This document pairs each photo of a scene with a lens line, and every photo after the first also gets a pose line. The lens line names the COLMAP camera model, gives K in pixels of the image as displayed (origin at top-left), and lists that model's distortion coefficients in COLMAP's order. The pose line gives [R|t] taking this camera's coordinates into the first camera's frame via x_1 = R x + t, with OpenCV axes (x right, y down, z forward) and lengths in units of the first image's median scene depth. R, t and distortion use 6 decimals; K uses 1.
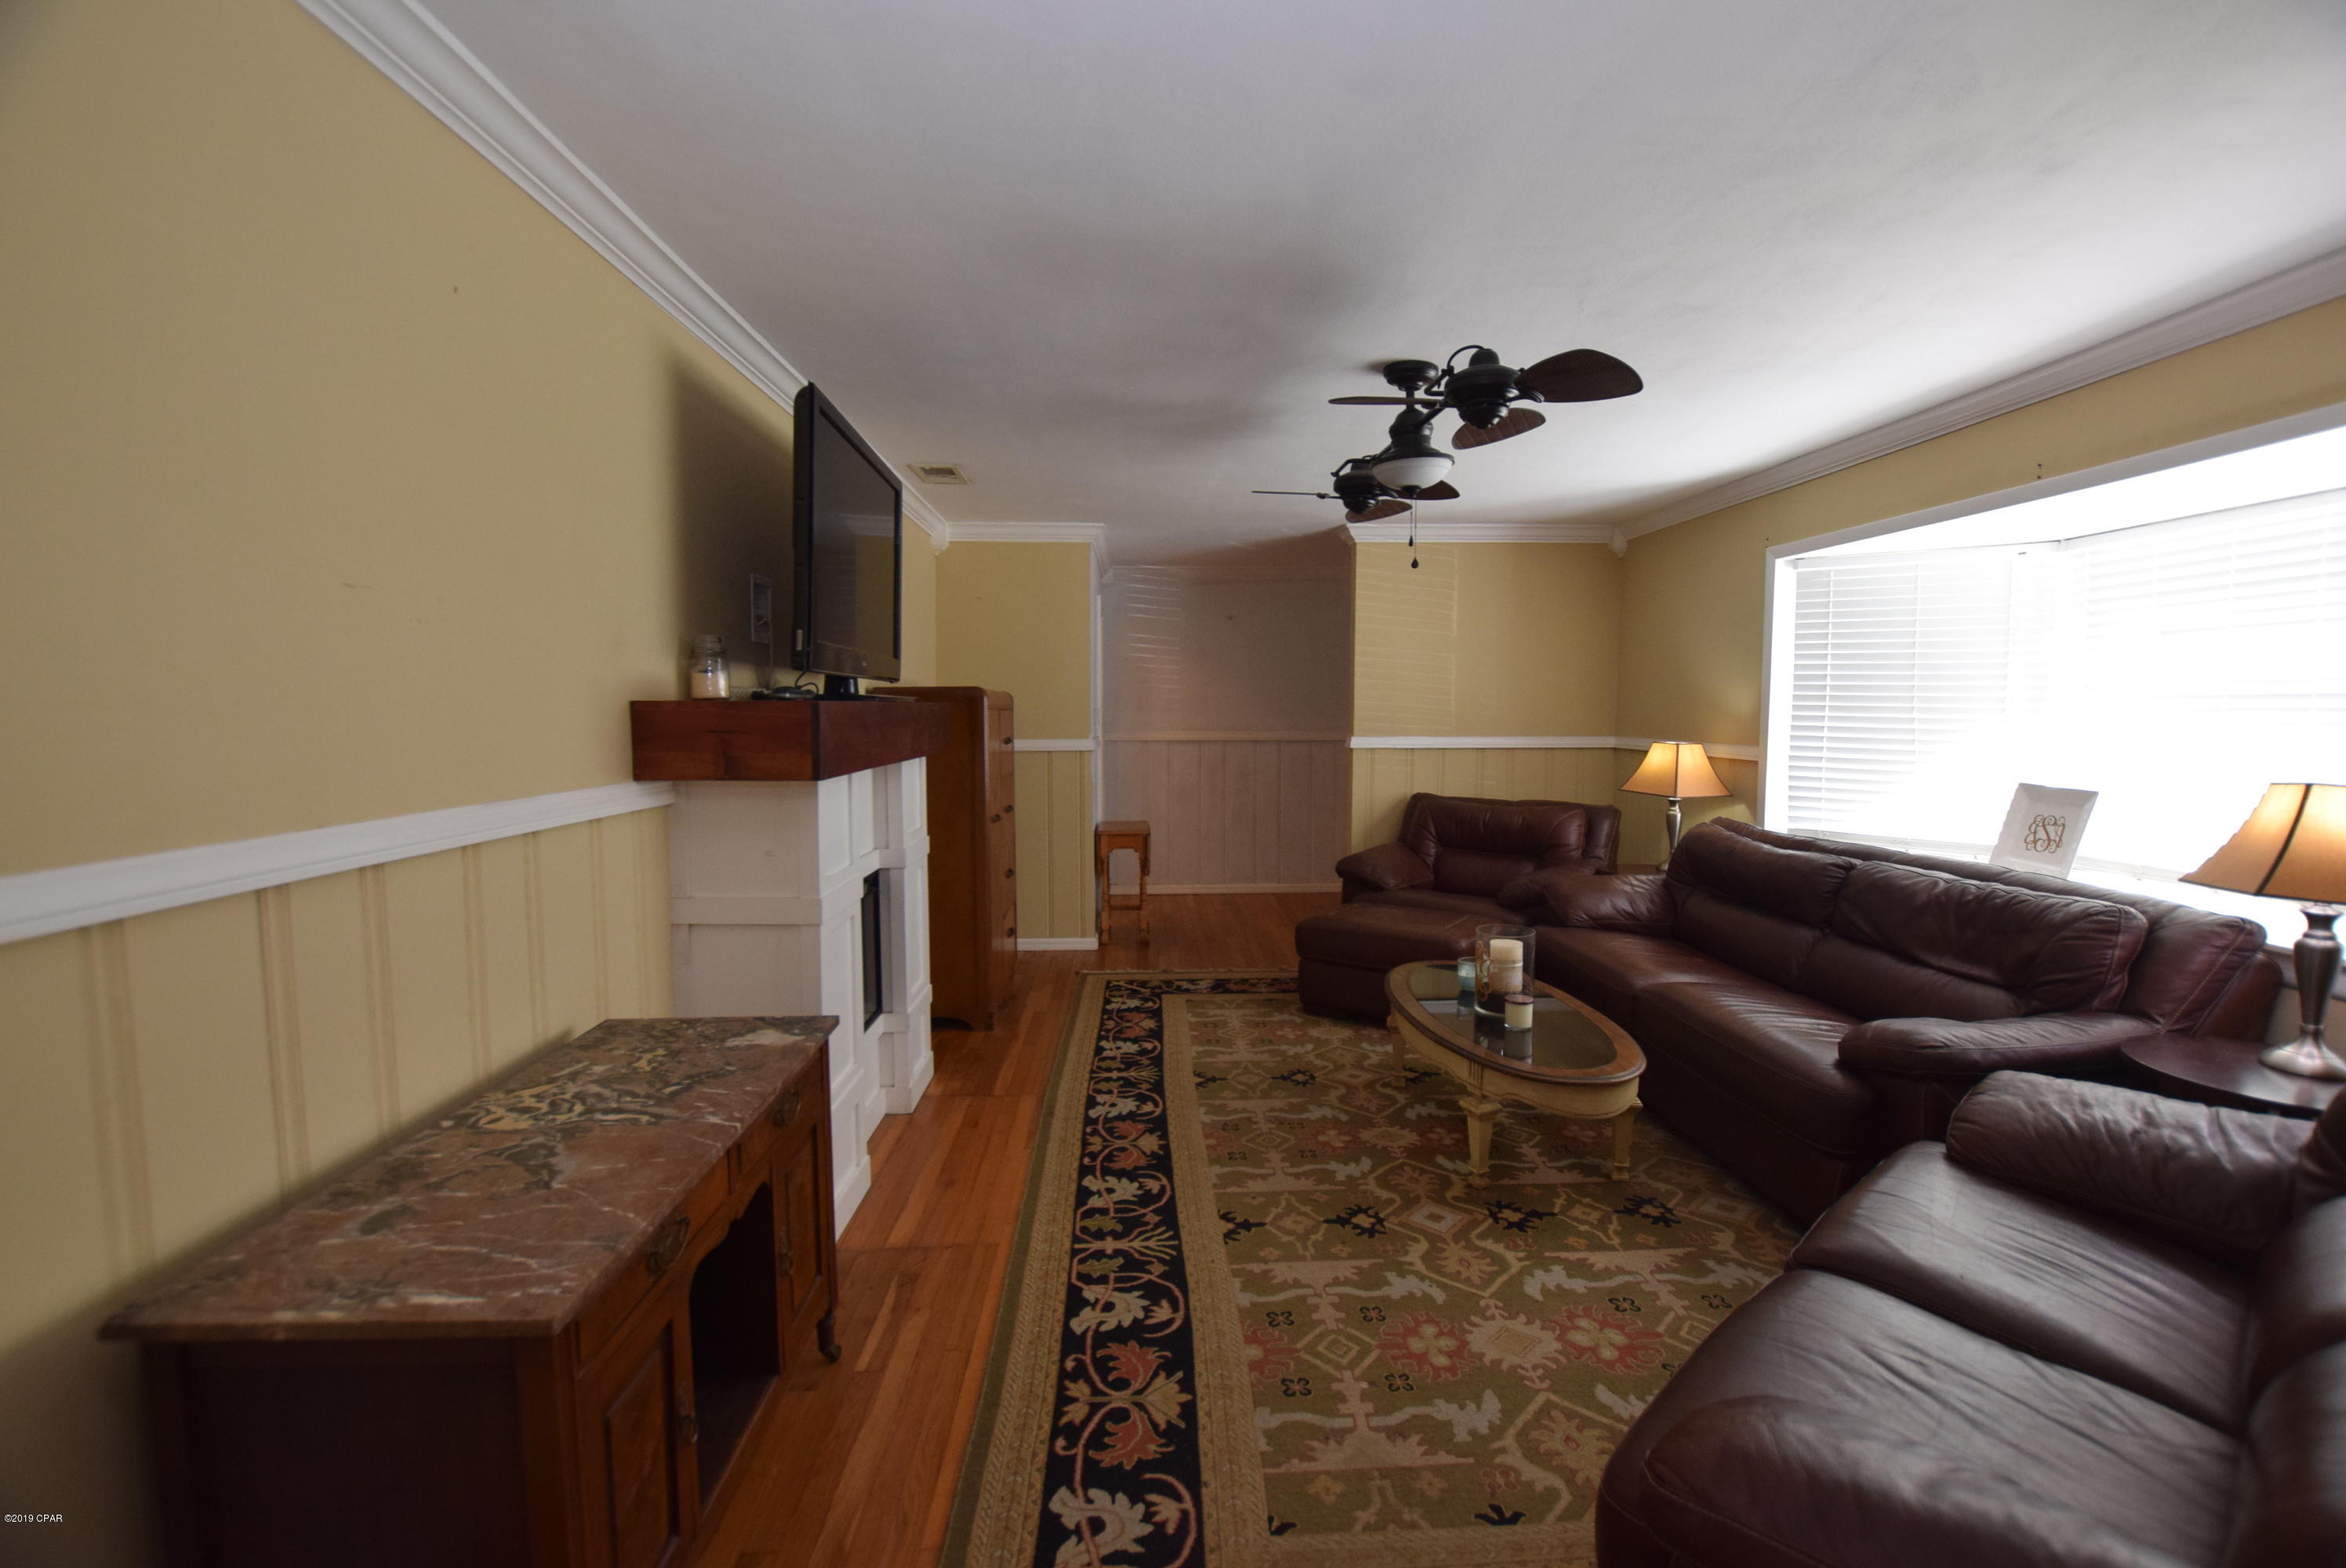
lens RADIAL K [[1037.6, 0, 1183.8], [0, 1037.6, 784.8], [0, 0, 1]] dist [-0.035929, 0.005659]
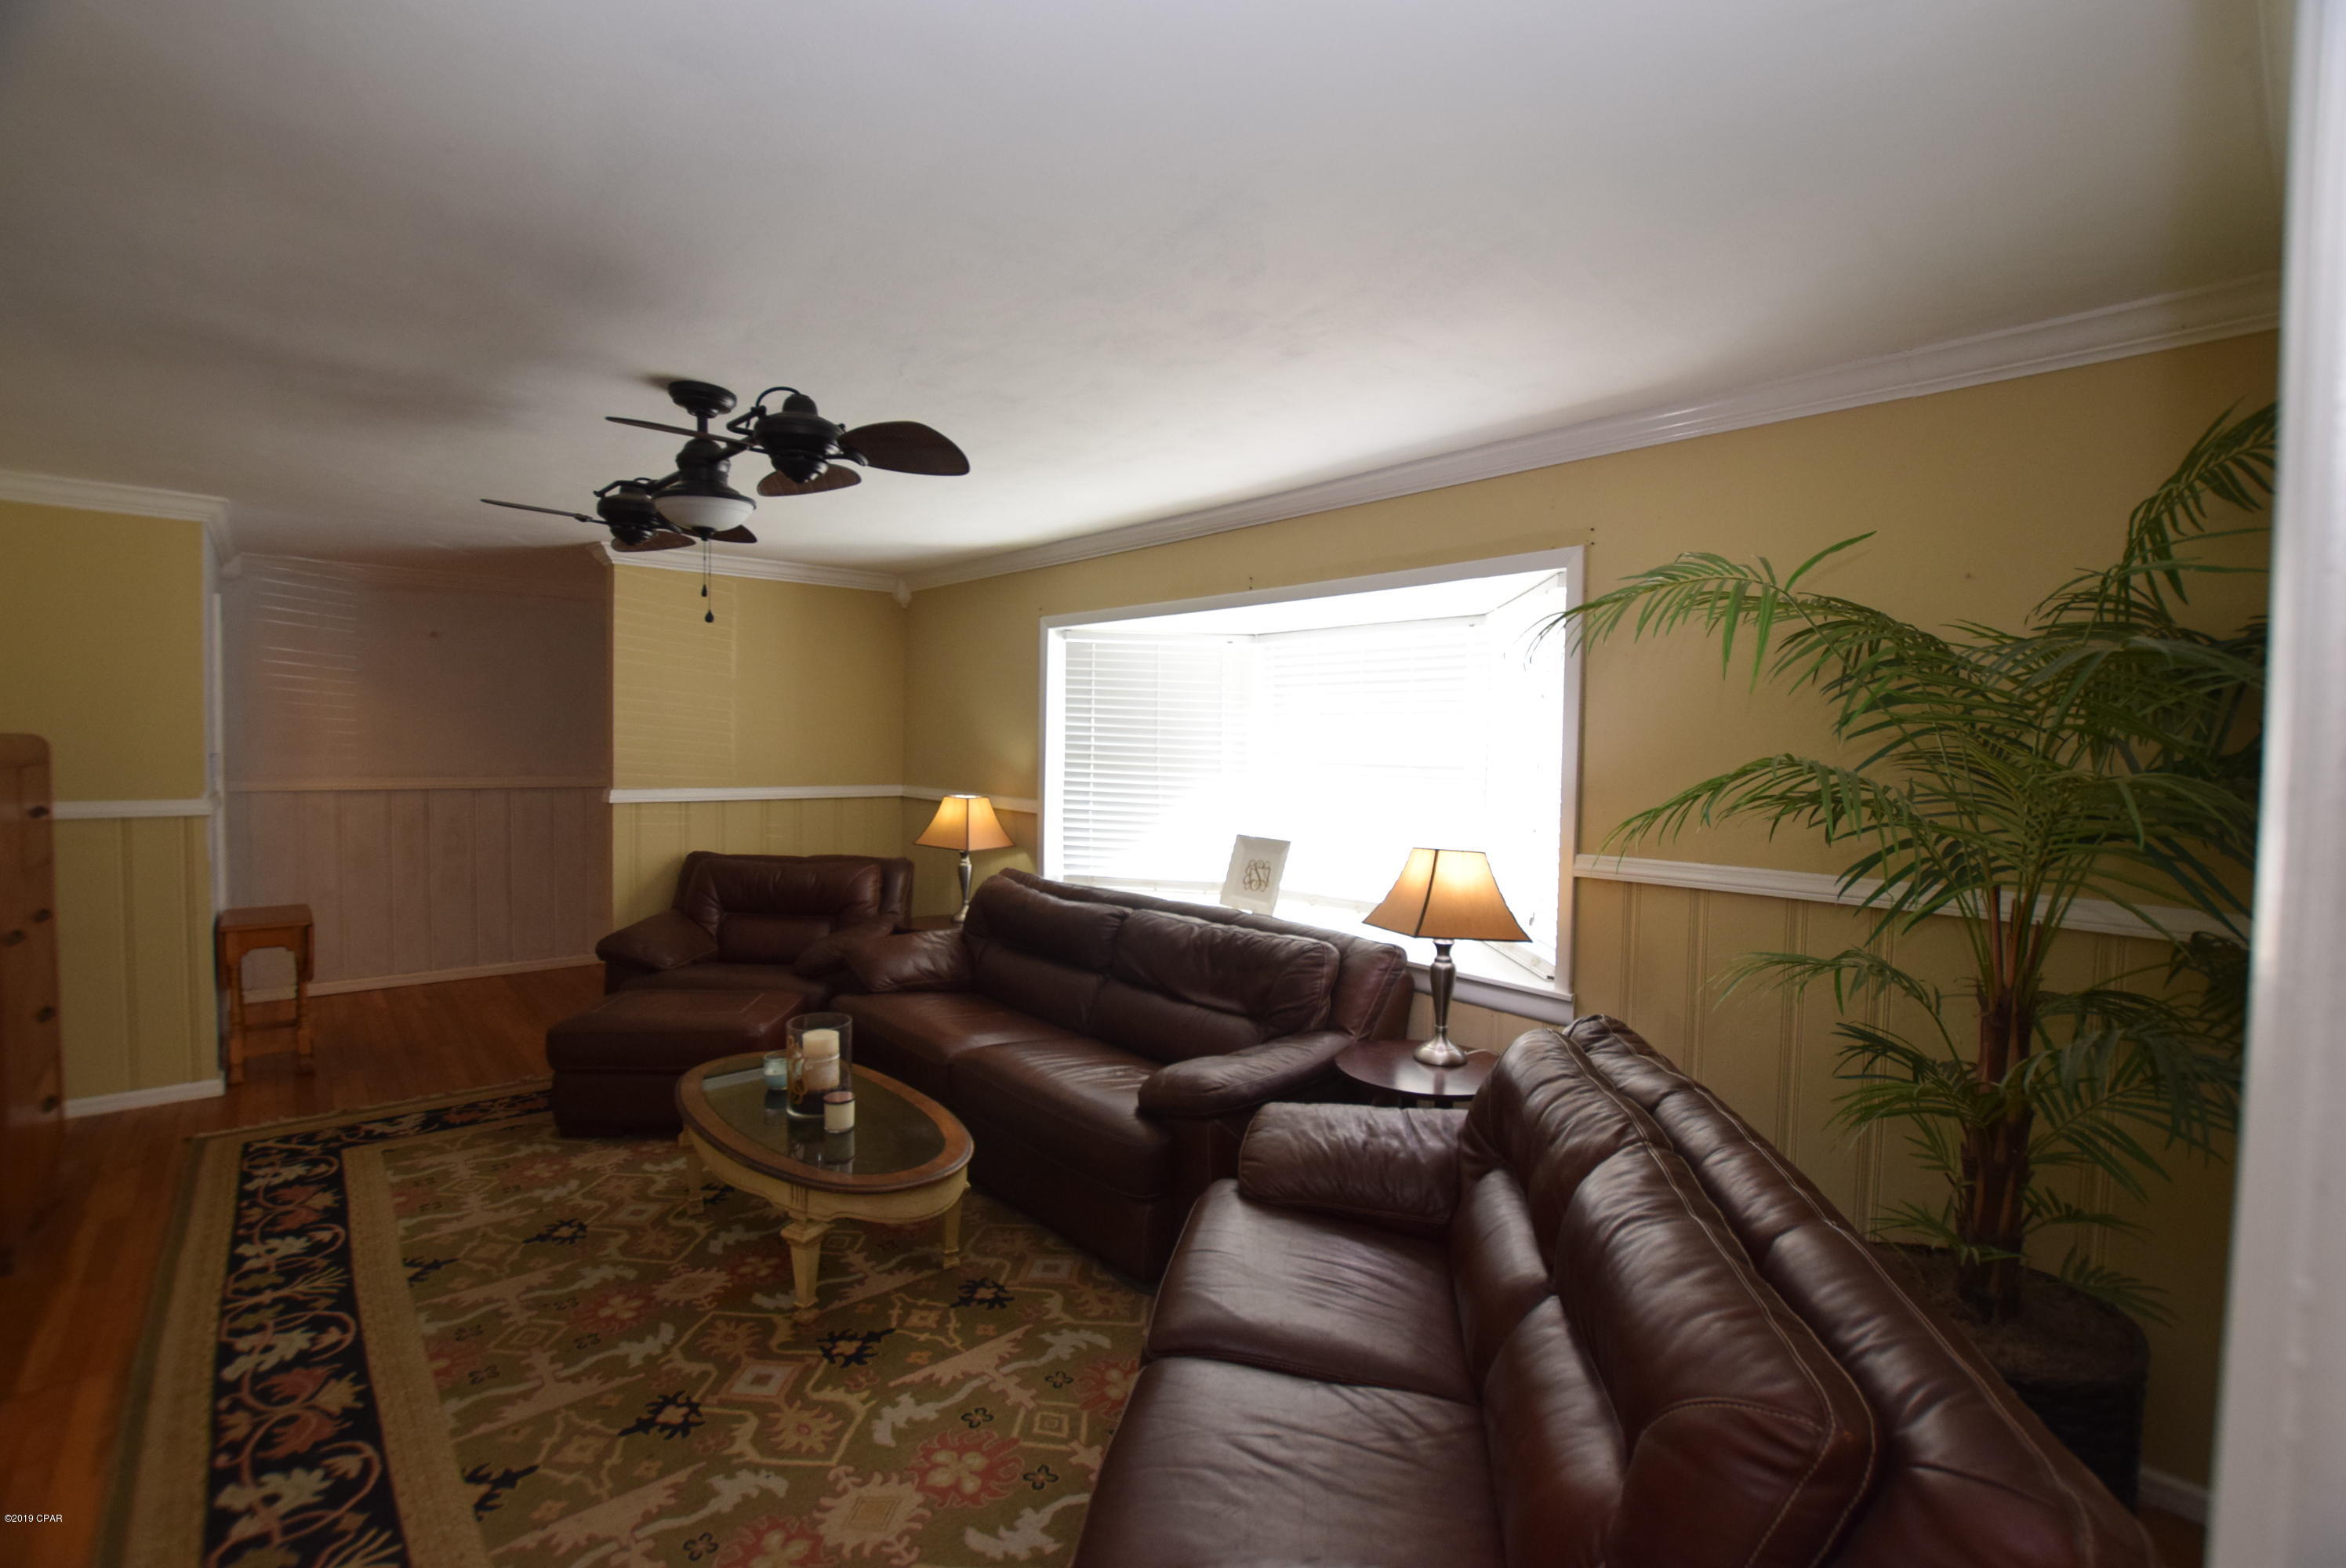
lens RADIAL K [[1035.4, 0, 1187.8], [0, 1035.4, 786.4], [0, 0, 1]] dist [-0.034999, 0.004880]
pose [[0.771933, -0.012498, 0.635581, -0.014979], [0.025850, 0.999597, -0.011739, -0.051841], [-0.635178, 0.025491, 0.771945, 0.086744]]
